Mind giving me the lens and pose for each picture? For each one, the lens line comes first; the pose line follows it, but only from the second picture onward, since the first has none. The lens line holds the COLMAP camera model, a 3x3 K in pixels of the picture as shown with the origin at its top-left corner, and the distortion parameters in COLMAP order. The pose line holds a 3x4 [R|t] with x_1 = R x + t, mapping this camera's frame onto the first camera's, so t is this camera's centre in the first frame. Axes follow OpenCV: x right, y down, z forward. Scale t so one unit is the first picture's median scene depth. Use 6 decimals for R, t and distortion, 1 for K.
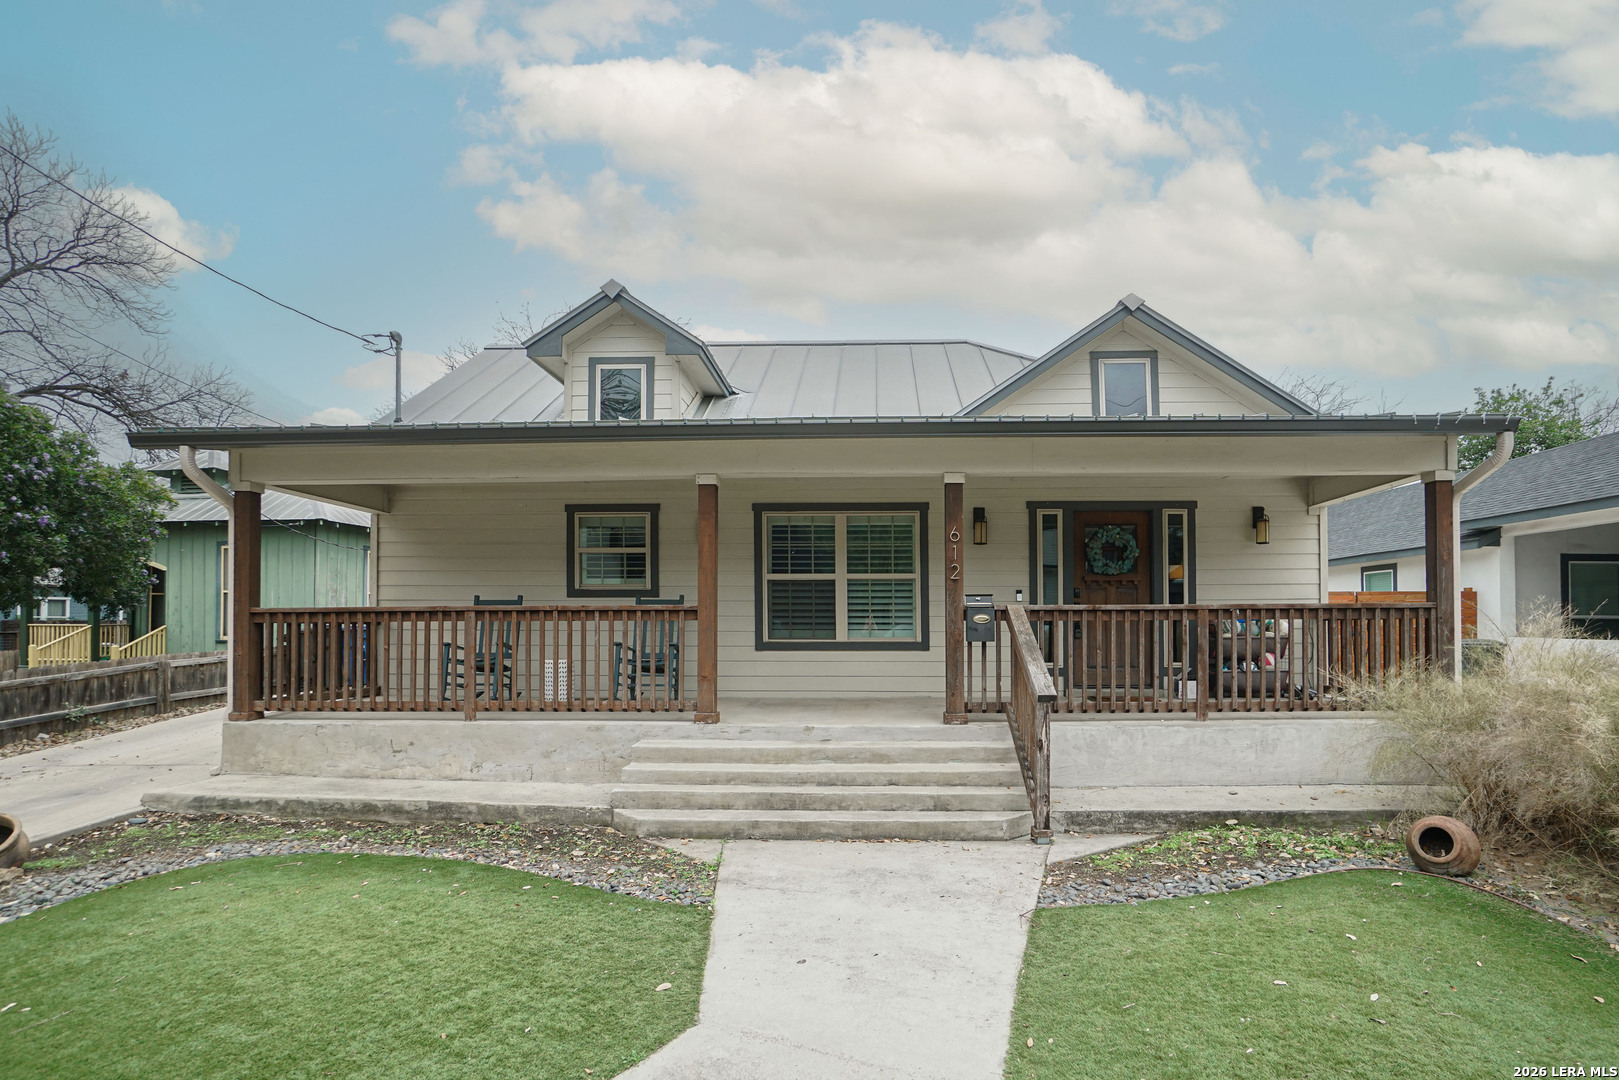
lens RADIAL K [[782.2, 0, 854.5], [0, 782.2, 611.3], [0, 0, 1]] dist [-0.034901, 0.008936]
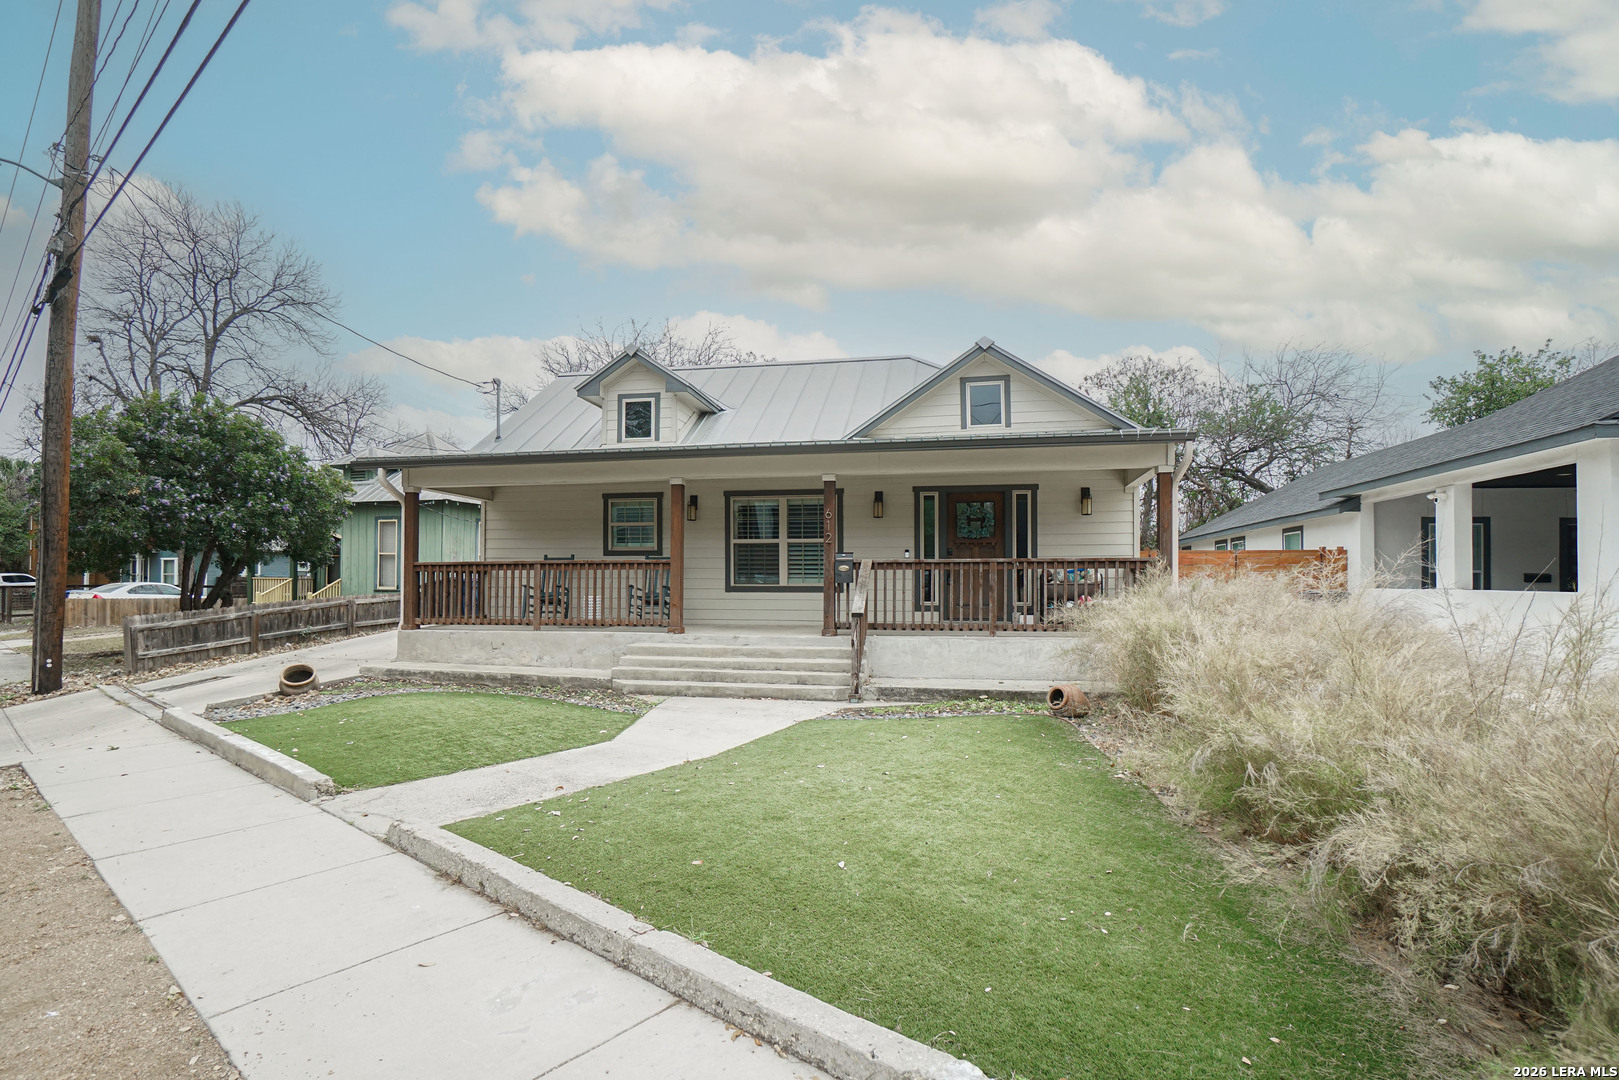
lens RADIAL K [[782.2, 0, 806.7], [0, 782.2, 564.3], [0, 0, 1]] dist [-0.034901, 0.008936]
pose [[0.986817, -0.001076, -0.161835, 0.260540], [-0.000746, 0.999937, -0.011195, 0.014646], [0.161836, 0.011168, 0.986754, -0.416053]]
